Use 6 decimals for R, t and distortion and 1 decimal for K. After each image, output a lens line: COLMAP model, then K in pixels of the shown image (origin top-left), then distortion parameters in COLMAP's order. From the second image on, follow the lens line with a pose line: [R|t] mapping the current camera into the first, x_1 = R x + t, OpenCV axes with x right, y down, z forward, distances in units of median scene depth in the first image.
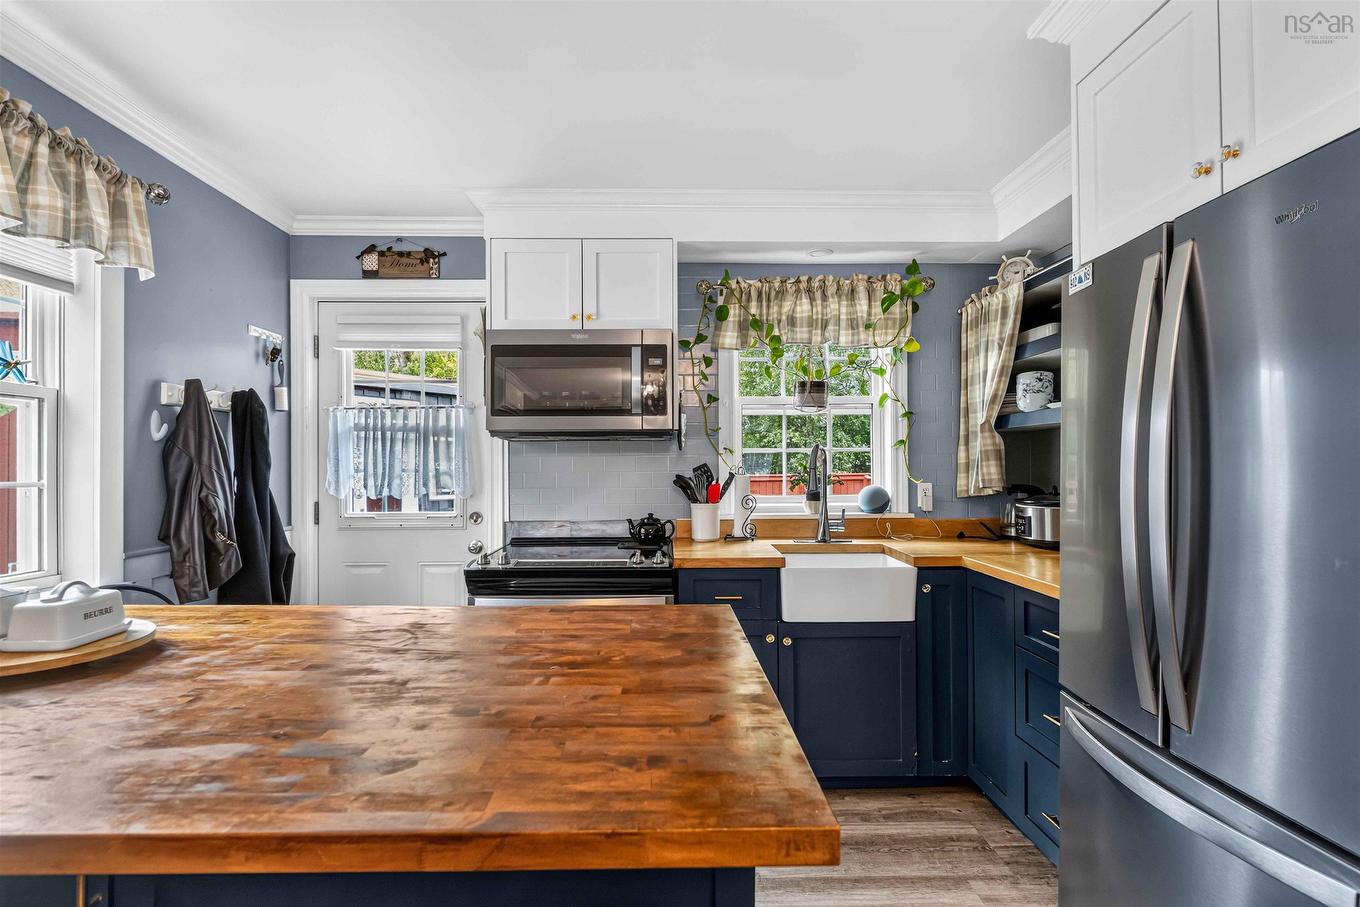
lens RADIAL K [[656.9, 0, 681.4], [0, 656.9, 461.8], [0, 0, 1]] dist [-0.001989, -0.000469]
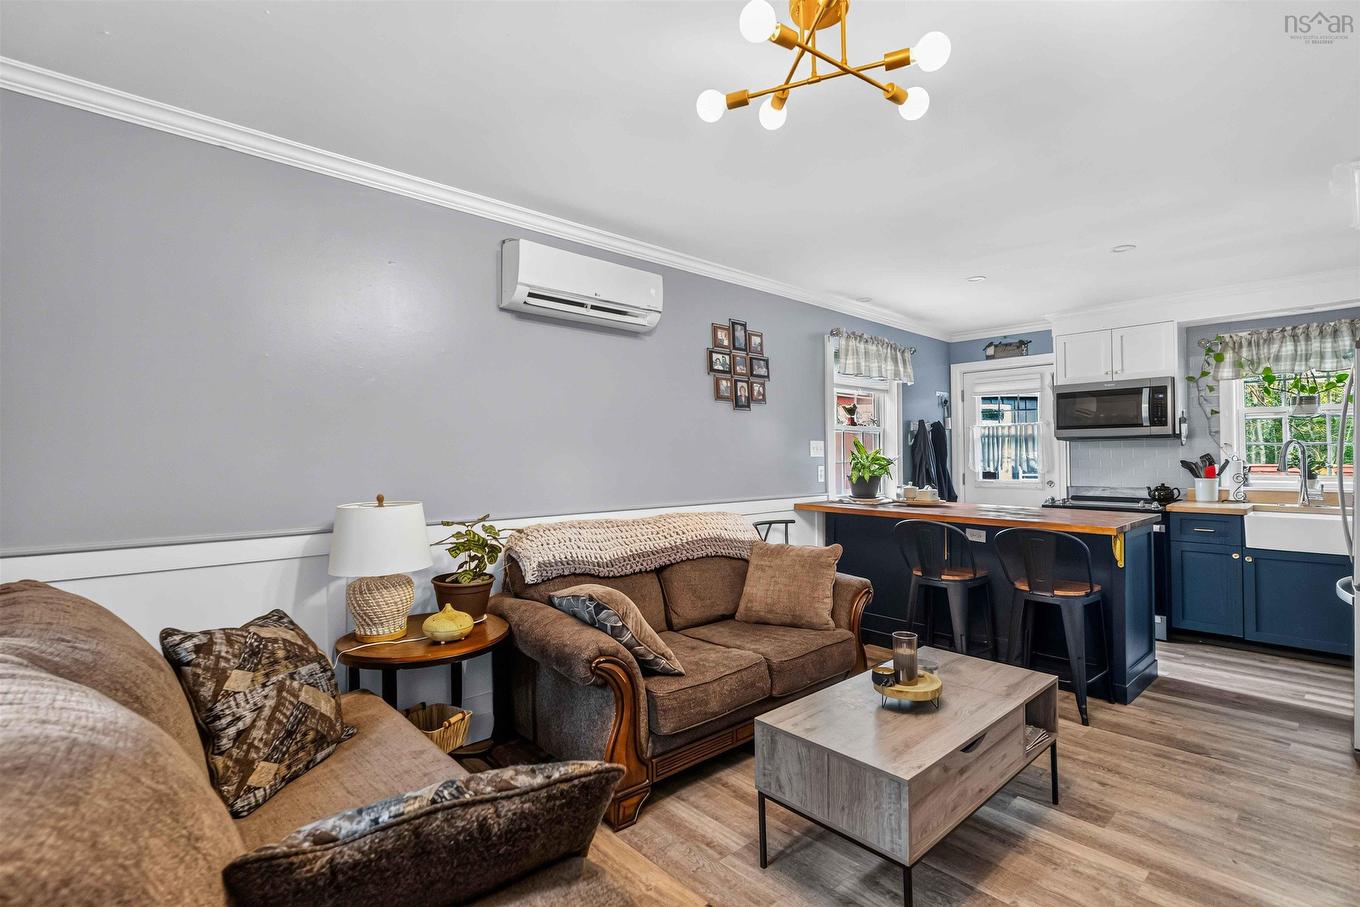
lens RADIAL K [[633.4, 0, 684.3], [0, 633.4, 447.5], [0, 0, 1]] dist [-0.012736, -0.000203]
pose [[0.660527, -0.010124, -0.750734, 0.345675], [0.006545, 0.999949, -0.007726, -0.008561], [0.750773, 0.000189, 0.660560, -0.960922]]
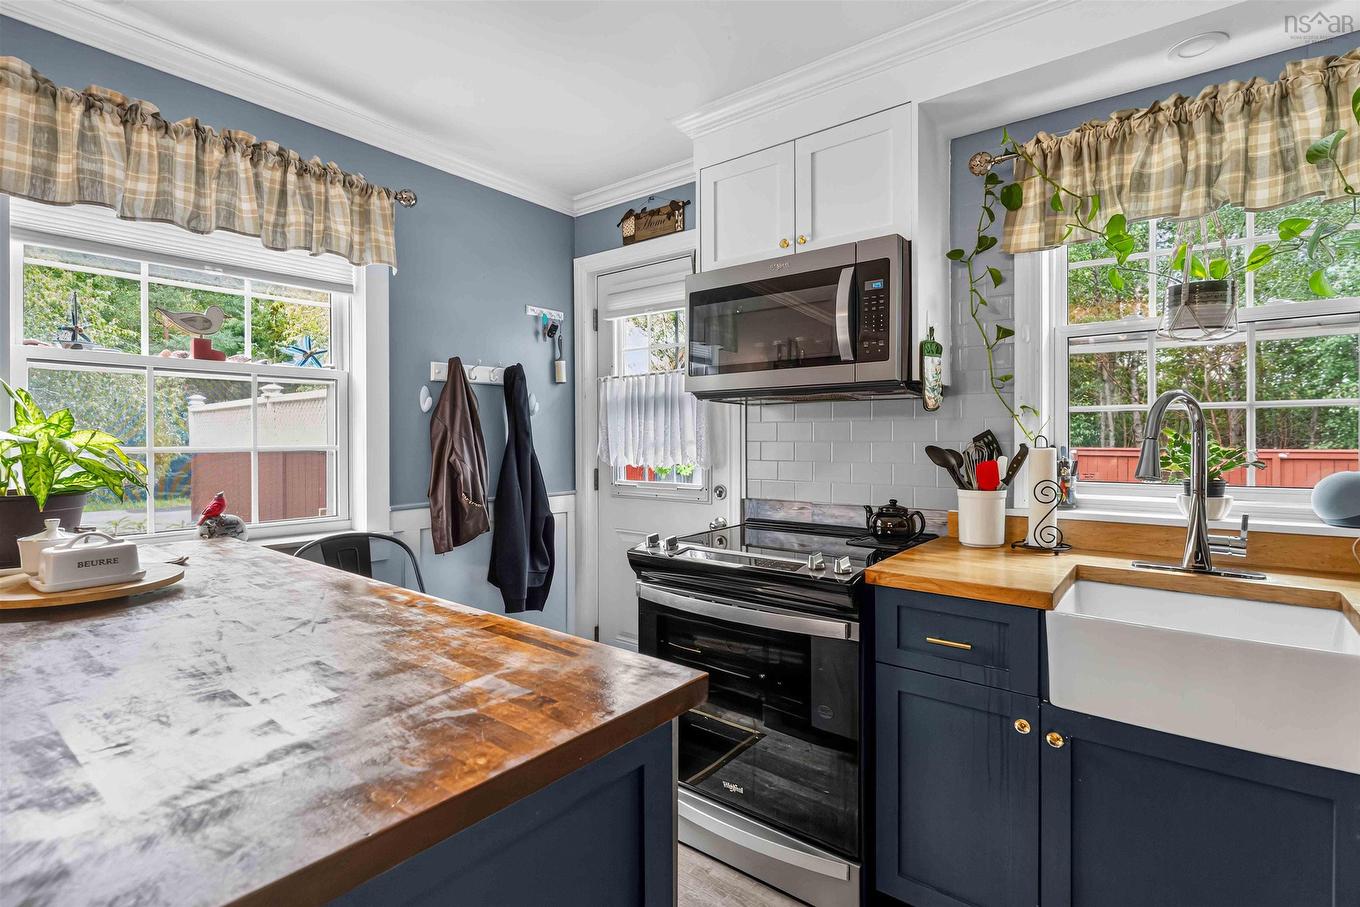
lens RADIAL K [[655.7, 0, 683.4], [0, 655.7, 441.2], [0, 0, 1]] dist [-0.002540, -0.001180]
pose [[0.771355, 0.006068, -0.636376, 0.227077], [0.002900, 0.999911, 0.013050, 0.004423], [0.636398, -0.011912, 0.771269, 0.298988]]
